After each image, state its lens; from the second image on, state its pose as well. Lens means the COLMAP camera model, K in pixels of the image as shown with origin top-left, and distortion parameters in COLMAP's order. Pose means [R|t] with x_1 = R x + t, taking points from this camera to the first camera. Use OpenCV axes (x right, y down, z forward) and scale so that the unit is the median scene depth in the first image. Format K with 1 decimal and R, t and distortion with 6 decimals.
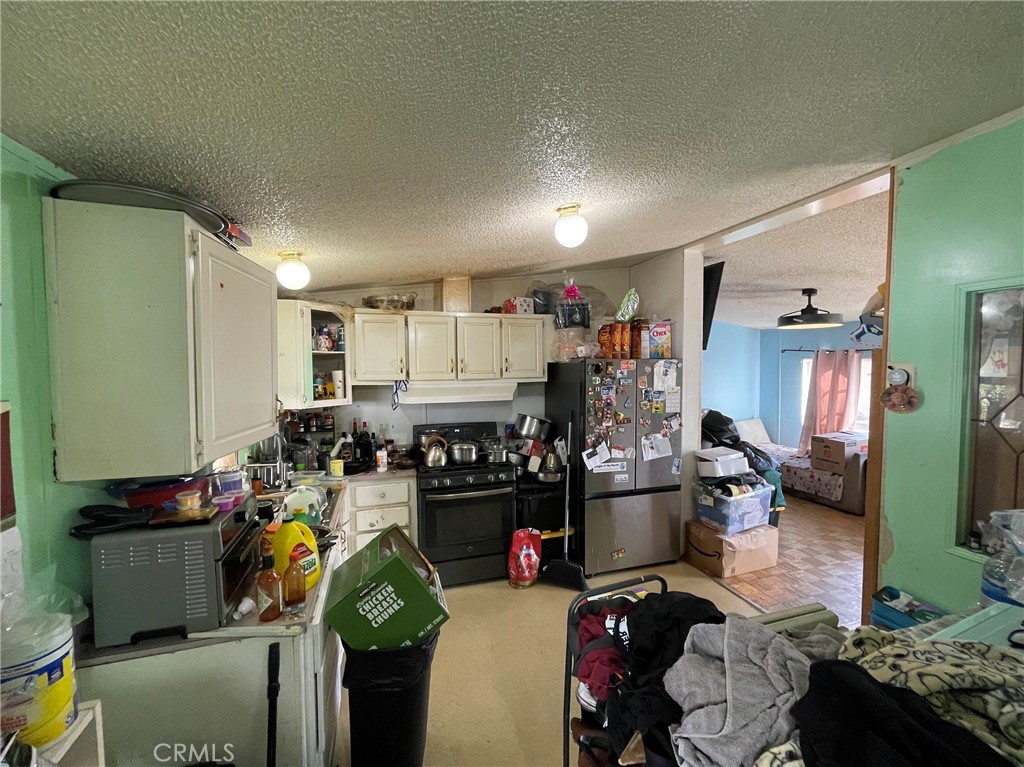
lens RADIAL K [[419.8, 0, 512.0], [0, 419.8, 383.5], [0, 0, 1]] dist [-0.001820, -0.000162]
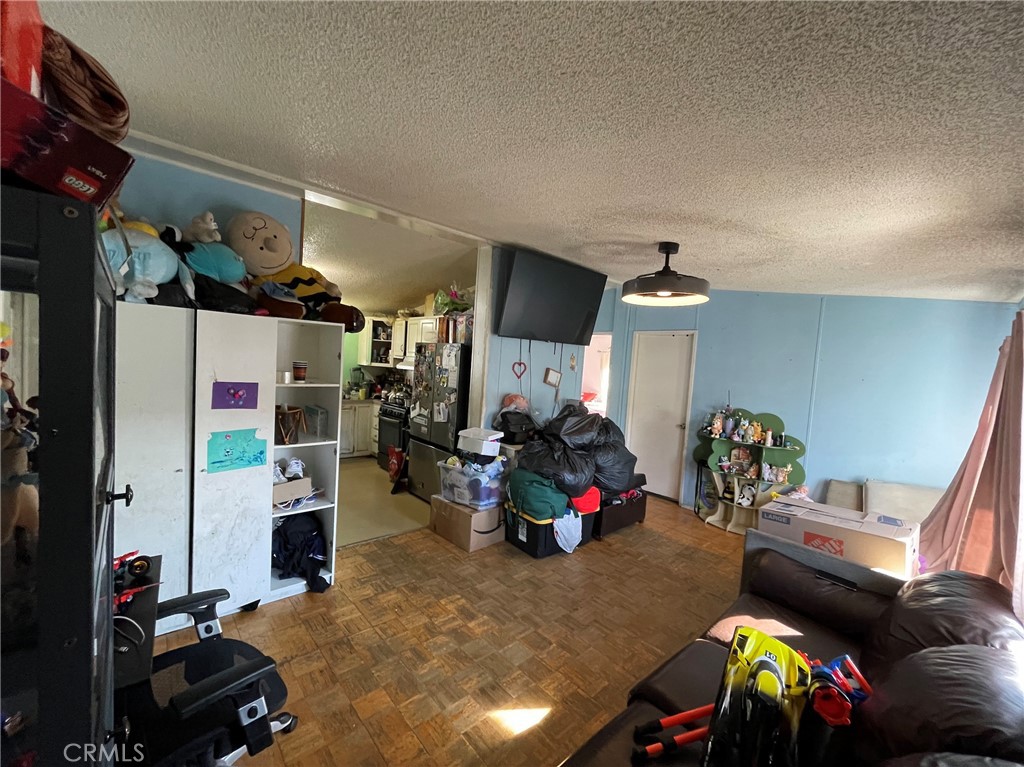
lens RADIAL K [[419.8, 0, 512.0], [0, 419.8, 383.5], [0, 0, 1]] dist [-0.001820, -0.000162]
pose [[0.421122, 0.074685, -0.903924, 1.585159], [-0.099702, 0.994376, 0.035709, -0.002531], [0.901507, 0.075085, 0.426200, 0.654459]]
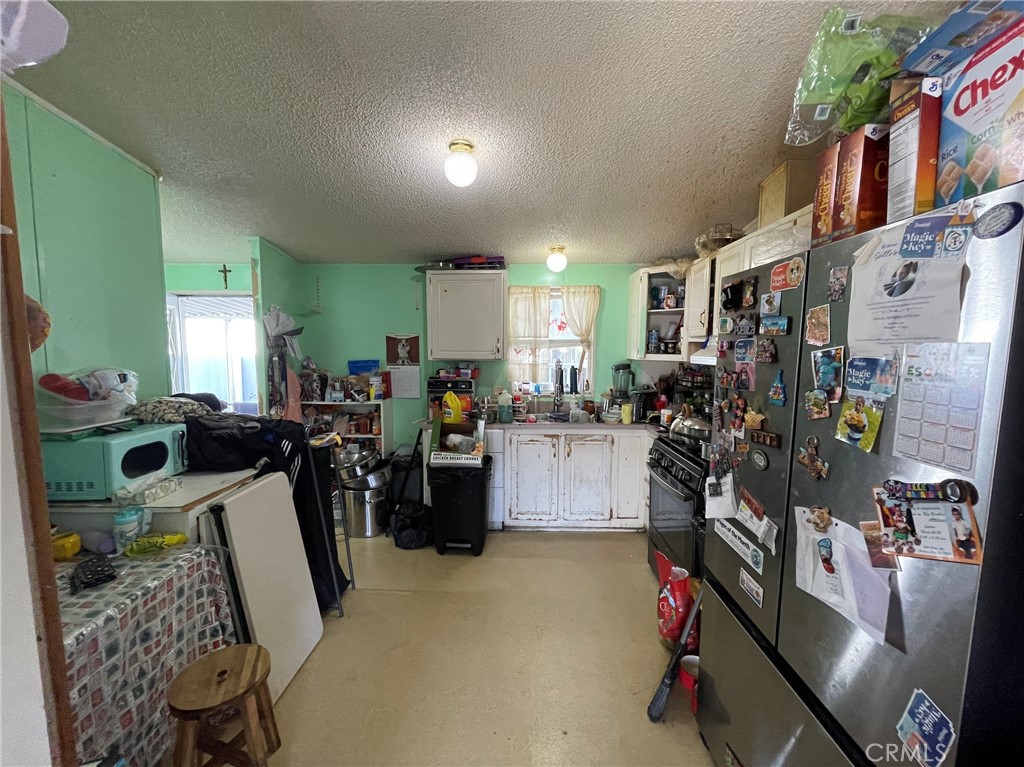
lens RADIAL K [[419.8, 0, 512.0], [0, 419.8, 383.5], [0, 0, 1]] dist [-0.001820, -0.000162]
pose [[-0.303255, 0.084024, -0.949198, 0.654453], [-0.045593, 0.993685, 0.102528, 0.016807], [0.951818, 0.074369, -0.297509, 0.882604]]
